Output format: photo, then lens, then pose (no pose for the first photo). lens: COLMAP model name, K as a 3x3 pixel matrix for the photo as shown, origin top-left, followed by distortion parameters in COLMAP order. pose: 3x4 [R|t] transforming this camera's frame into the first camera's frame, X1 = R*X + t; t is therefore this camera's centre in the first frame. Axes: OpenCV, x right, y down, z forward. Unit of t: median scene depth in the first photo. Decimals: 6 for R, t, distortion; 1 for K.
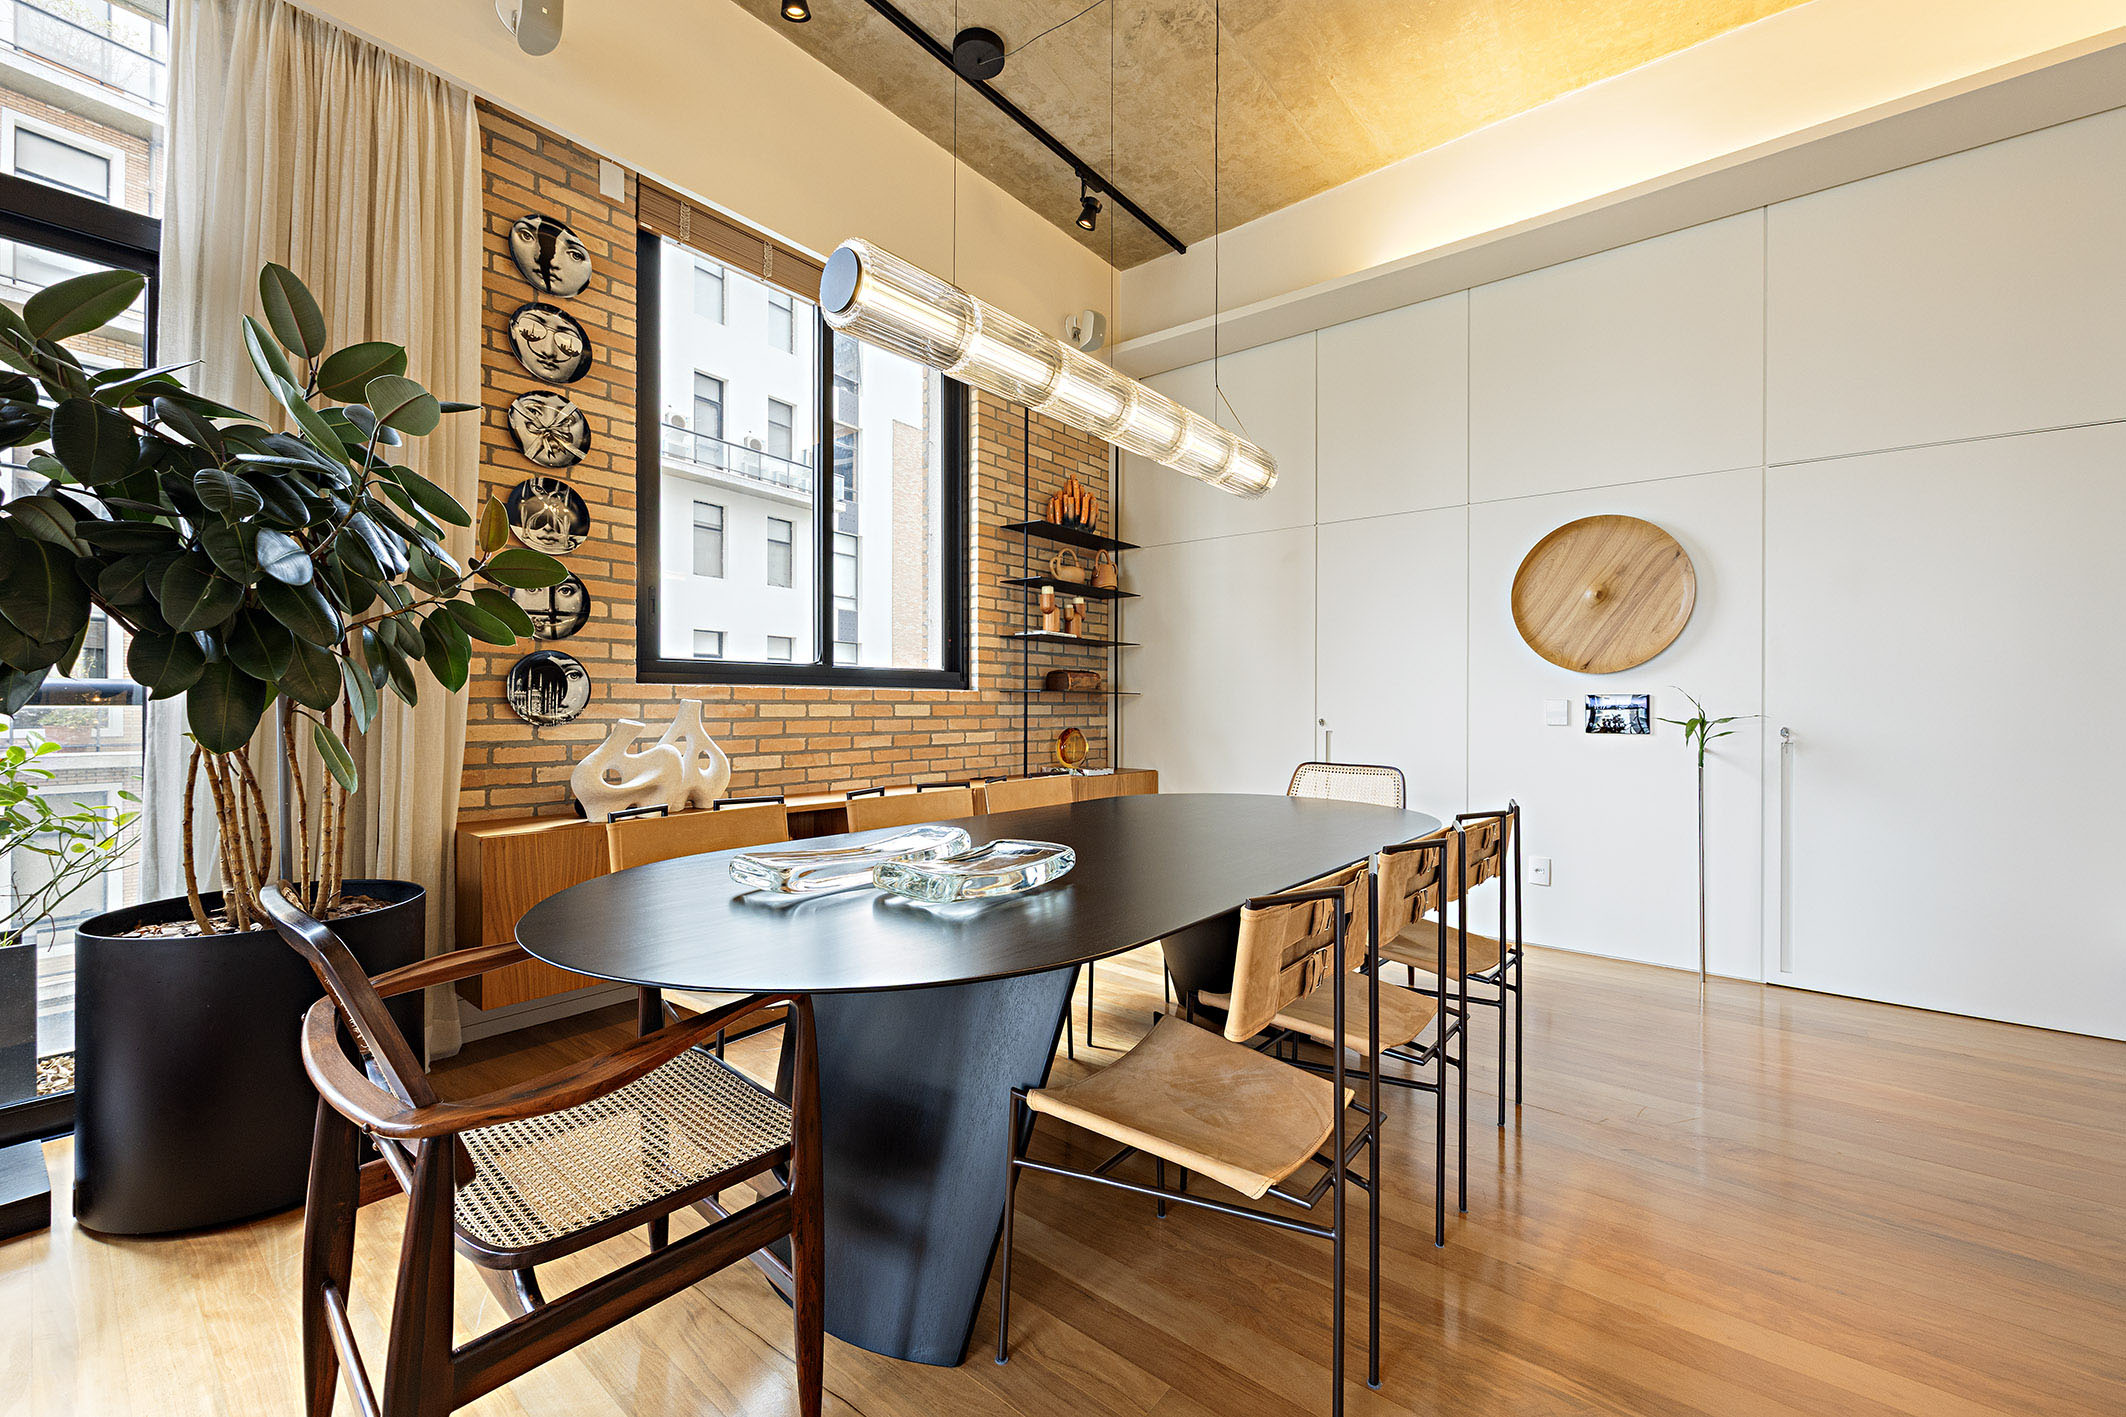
lens RADIAL K [[857.2, 0, 1038.1], [0, 857.2, 708.7], [0, 0, 1]] dist [-0.001967, 0.000928]
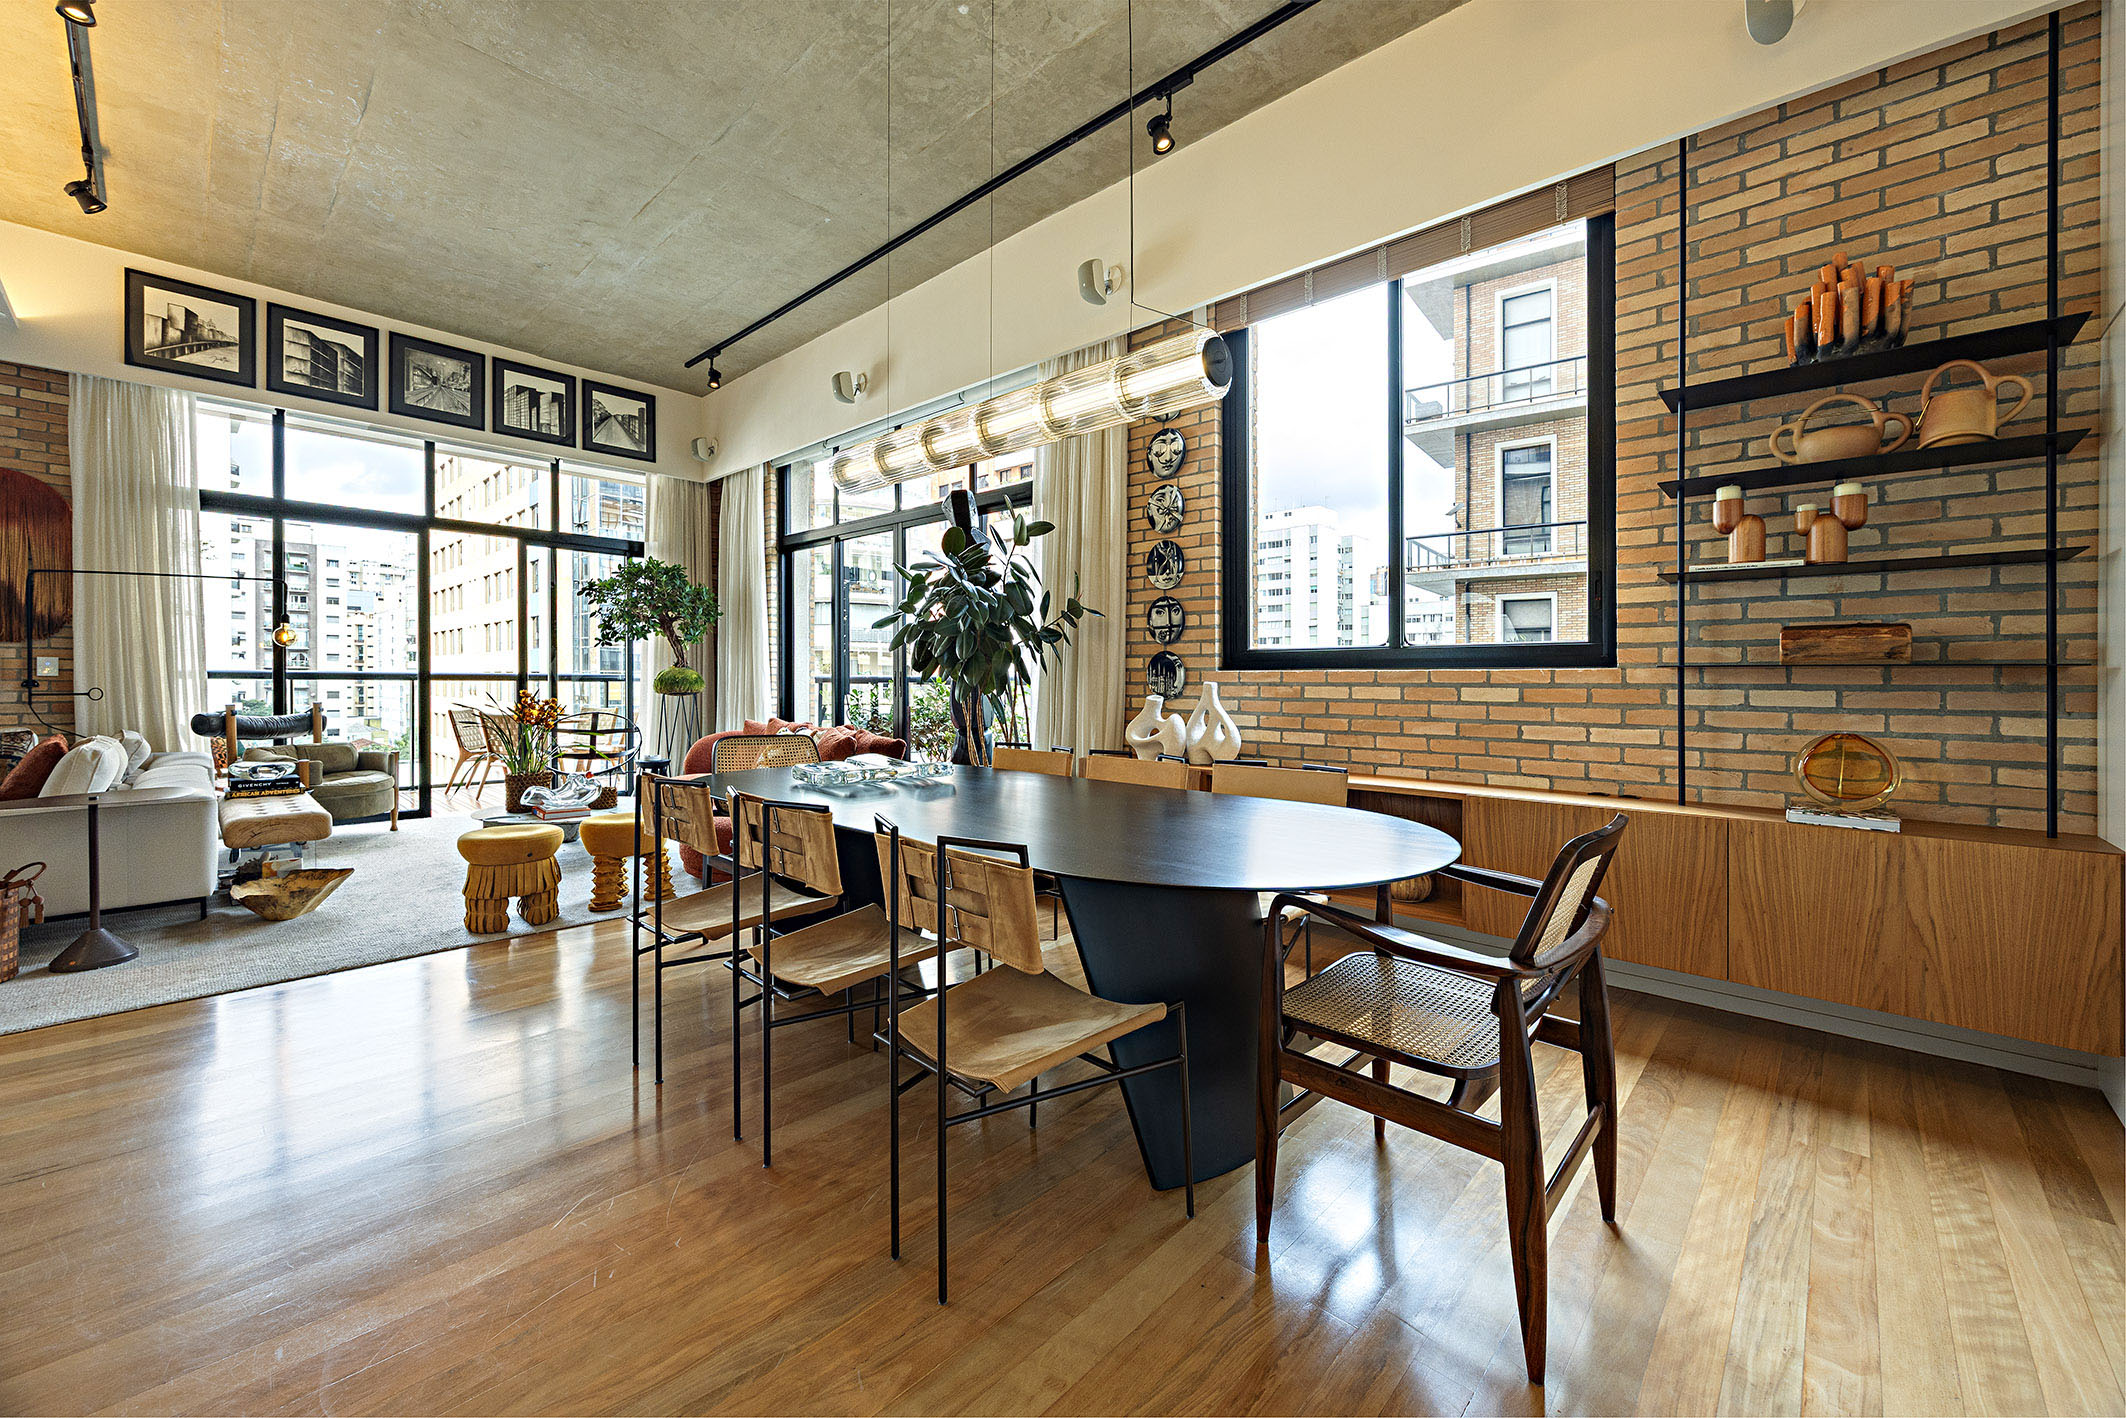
lens RADIAL K [[804.6, 0, 1088.3], [0, 804.6, 682.3], [0, 0, 1]] dist [0.001978, 0.000037]
pose [[0.004916, -0.005766, -0.999971, 0.847118], [-0.010697, 0.999926, -0.005819, -0.001919], [0.999931, 0.010725, 0.004854, 0.820479]]
